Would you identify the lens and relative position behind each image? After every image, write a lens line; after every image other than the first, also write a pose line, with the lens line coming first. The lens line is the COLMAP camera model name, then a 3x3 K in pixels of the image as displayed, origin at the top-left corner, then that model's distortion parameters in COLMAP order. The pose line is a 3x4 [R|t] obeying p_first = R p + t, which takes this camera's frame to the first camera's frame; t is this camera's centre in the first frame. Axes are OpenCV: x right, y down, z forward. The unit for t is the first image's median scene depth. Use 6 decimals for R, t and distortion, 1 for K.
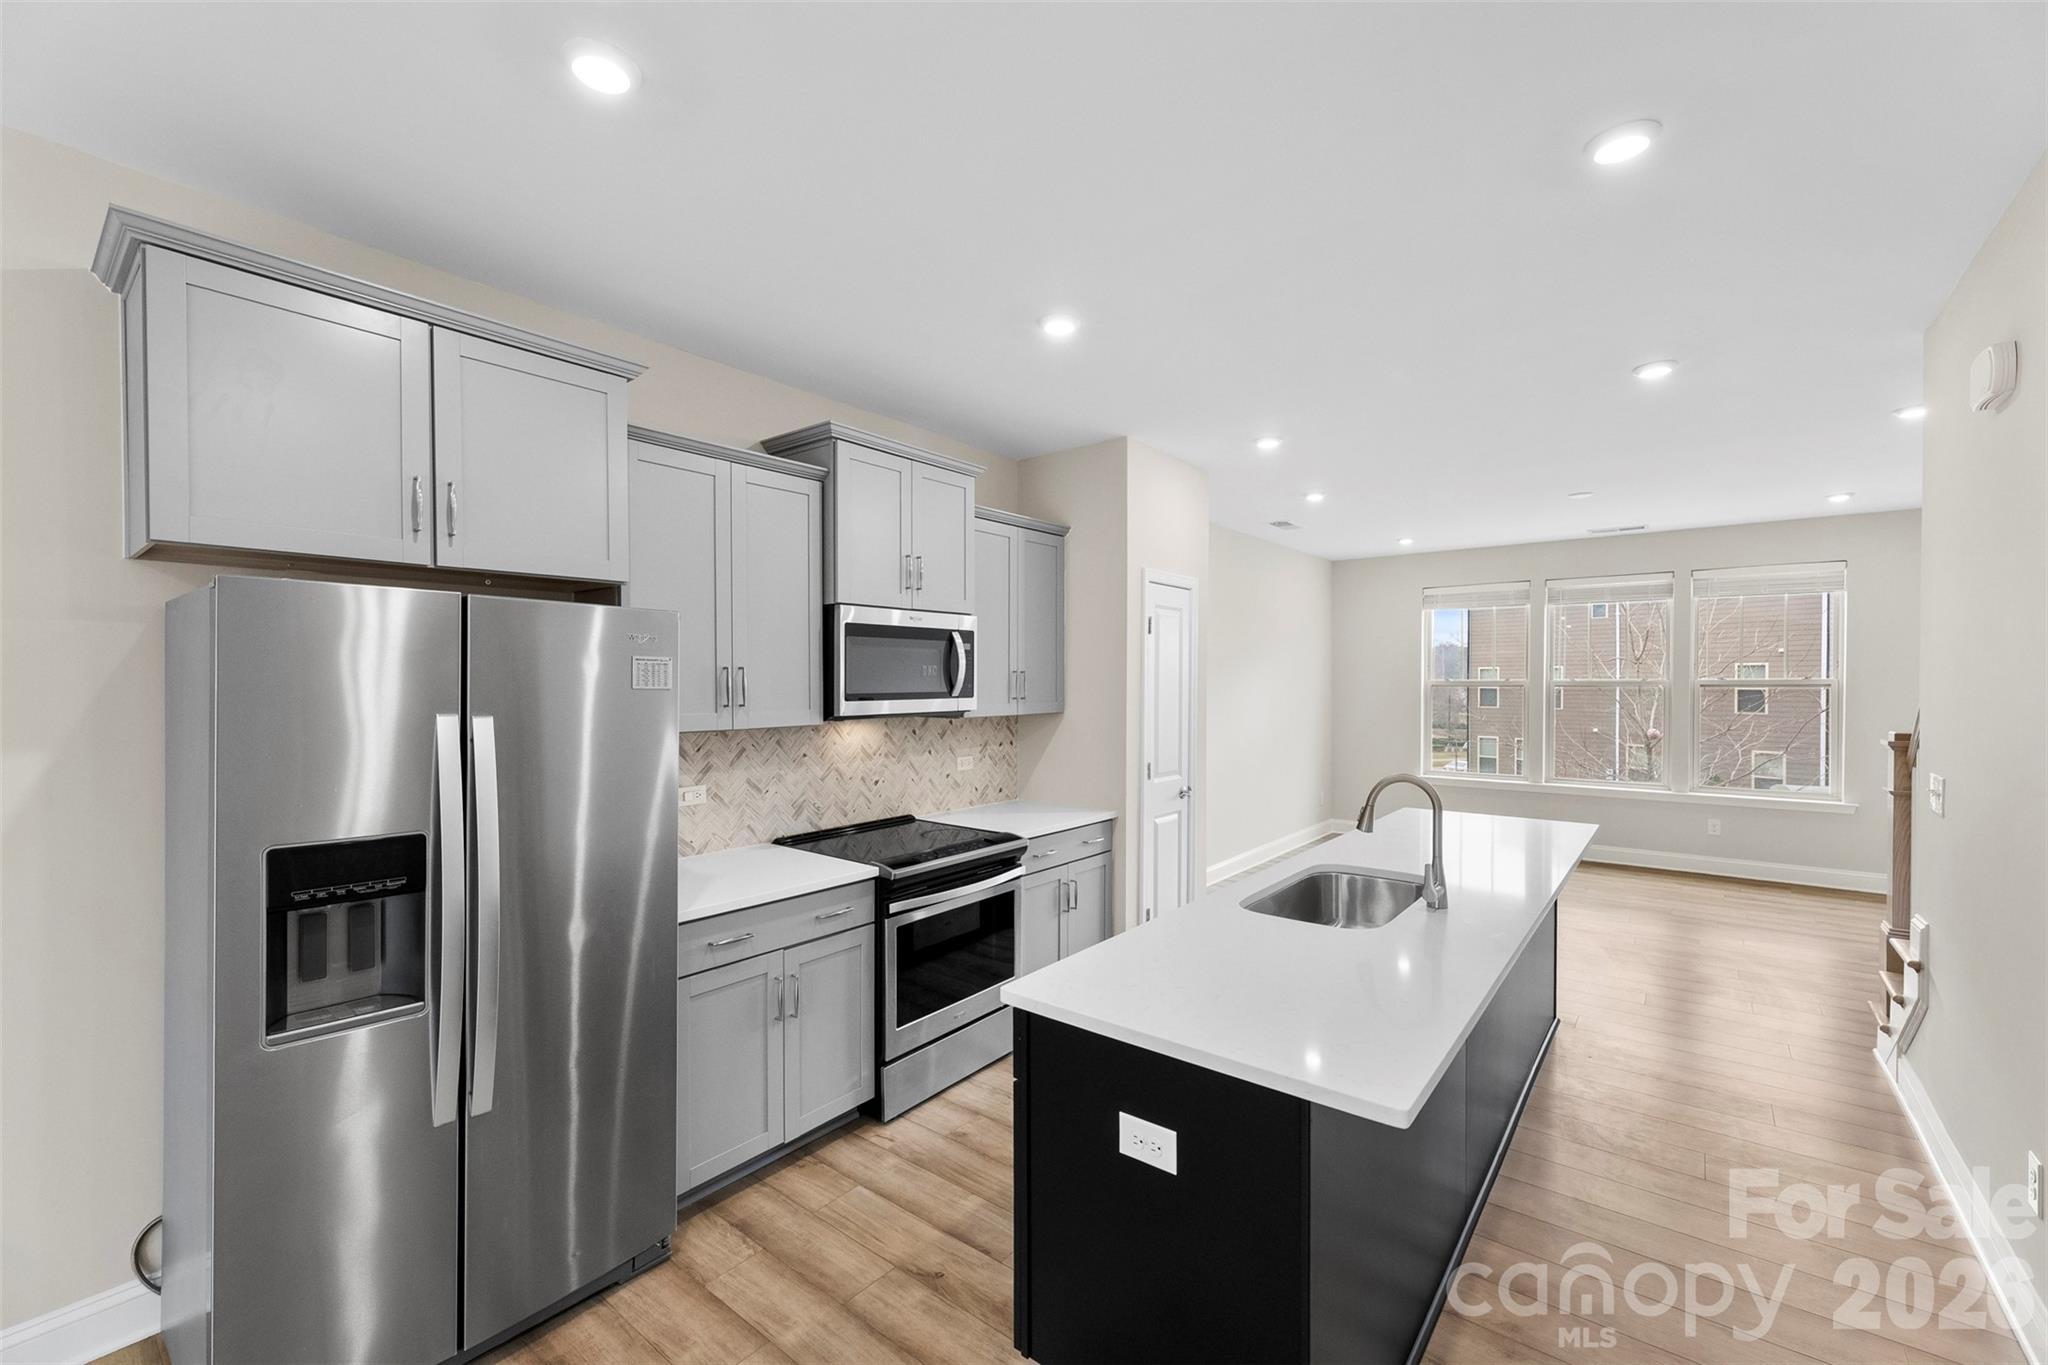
lens RADIAL K [[829.6, 0, 1024.2], [0, 829.6, 672.8], [0, 0, 1]] dist [0.000240, 0.000138]
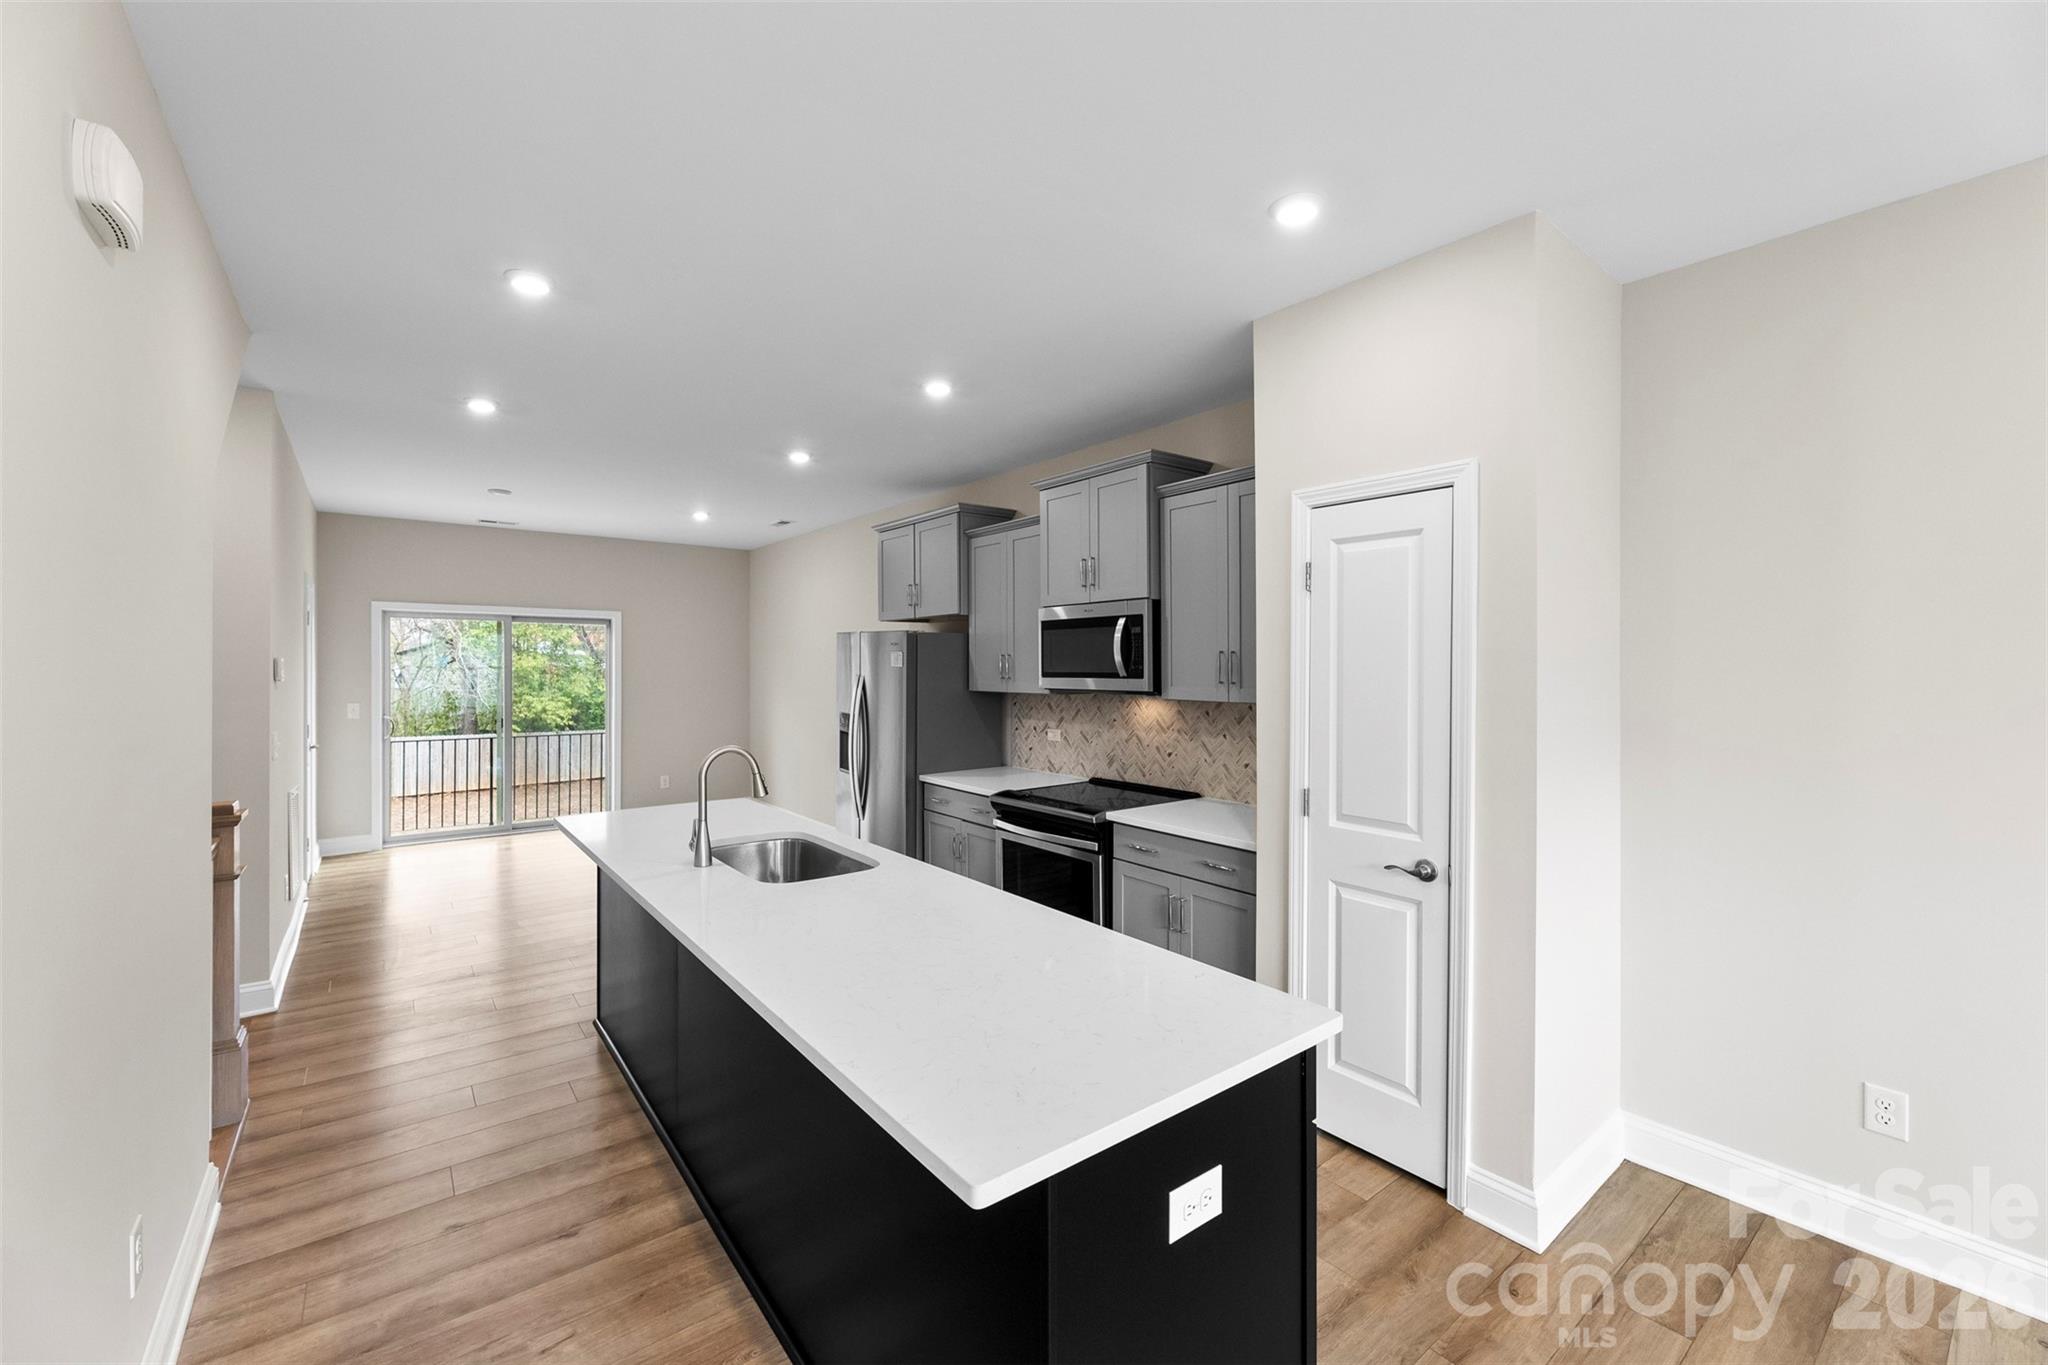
lens RADIAL K [[829.6, 0, 1024.2], [0, 829.6, 672.8], [0, 0, 1]] dist [0.000240, 0.000138]
pose [[-0.226980, 0.013701, -0.973803, 0.973823], [0.012227, 0.999862, 0.011218, 0.008695], [0.973823, -0.009360, -0.227116, 1.097015]]
